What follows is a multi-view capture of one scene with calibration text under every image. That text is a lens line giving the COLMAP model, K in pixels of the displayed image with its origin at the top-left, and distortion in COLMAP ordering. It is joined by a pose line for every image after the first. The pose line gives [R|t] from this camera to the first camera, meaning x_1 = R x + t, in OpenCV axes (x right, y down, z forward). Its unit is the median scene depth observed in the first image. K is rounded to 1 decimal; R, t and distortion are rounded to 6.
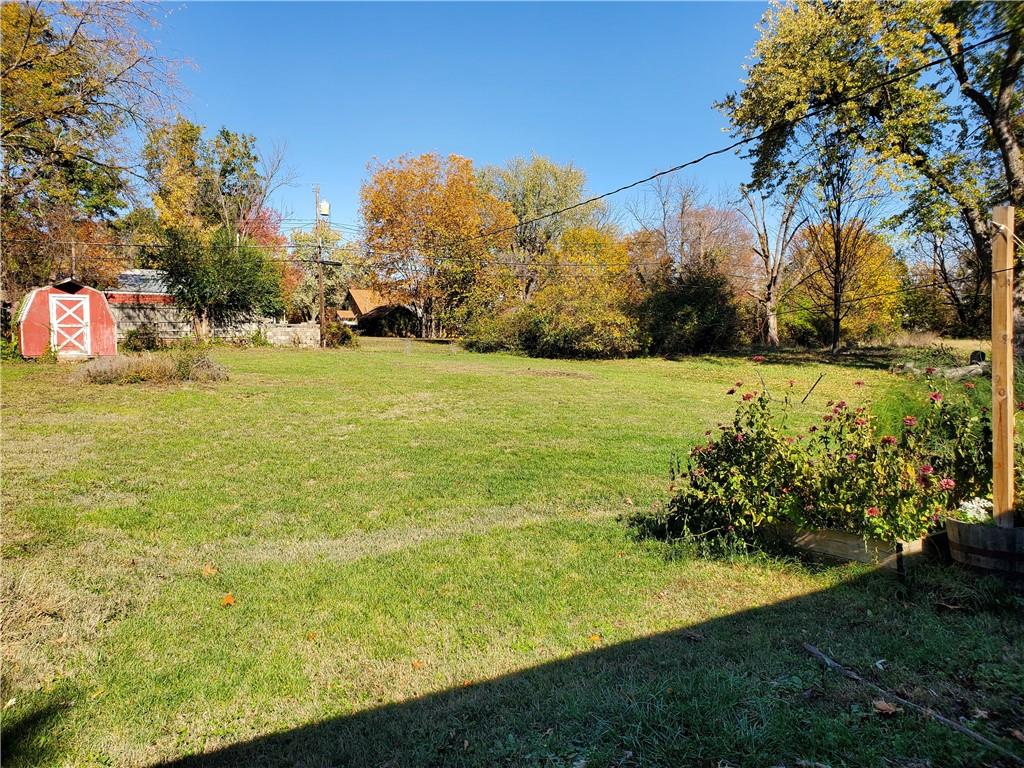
lens RADIAL K [[804.7, 0, 512.0], [0, 804.7, 384.0], [0, 0, 1]] dist [-0.003292, -0.003219]
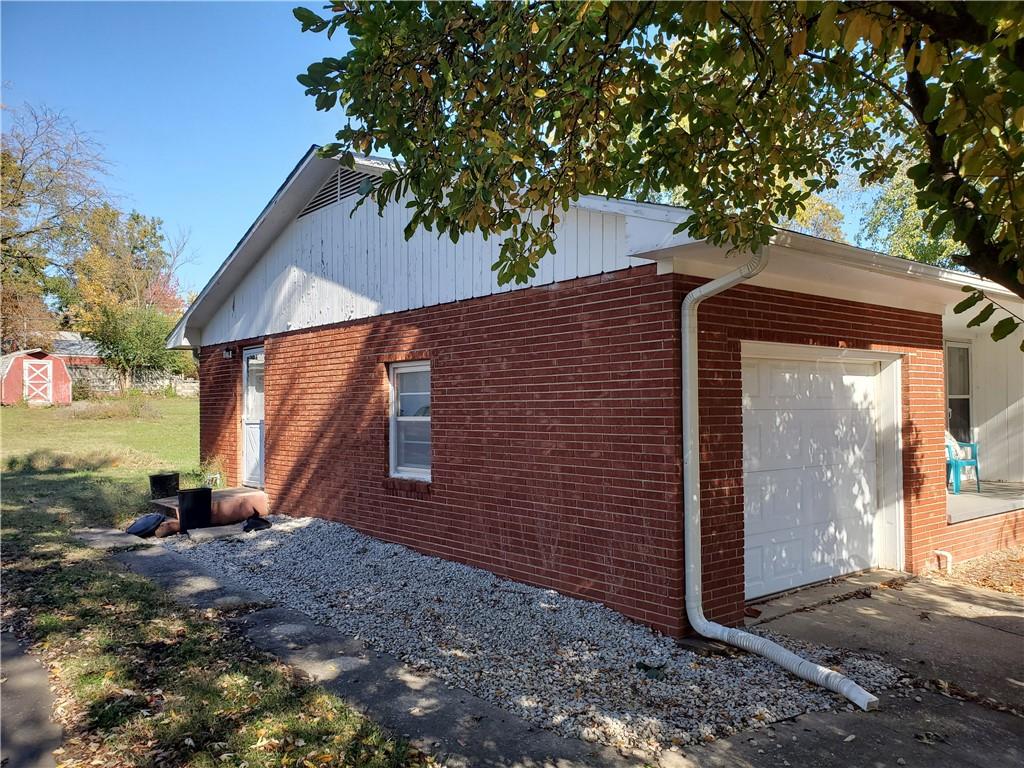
lens RADIAL K [[783.2, 0, 512.0], [0, 783.2, 384.0], [0, 0, 1]] dist [0.005697, 0.001410]
pose [[0.991051, 0.005957, 0.133353, 0.068993], [0.003015, 0.997750, -0.066976, 0.019323], [-0.133452, 0.066778, 0.988803, -0.352837]]
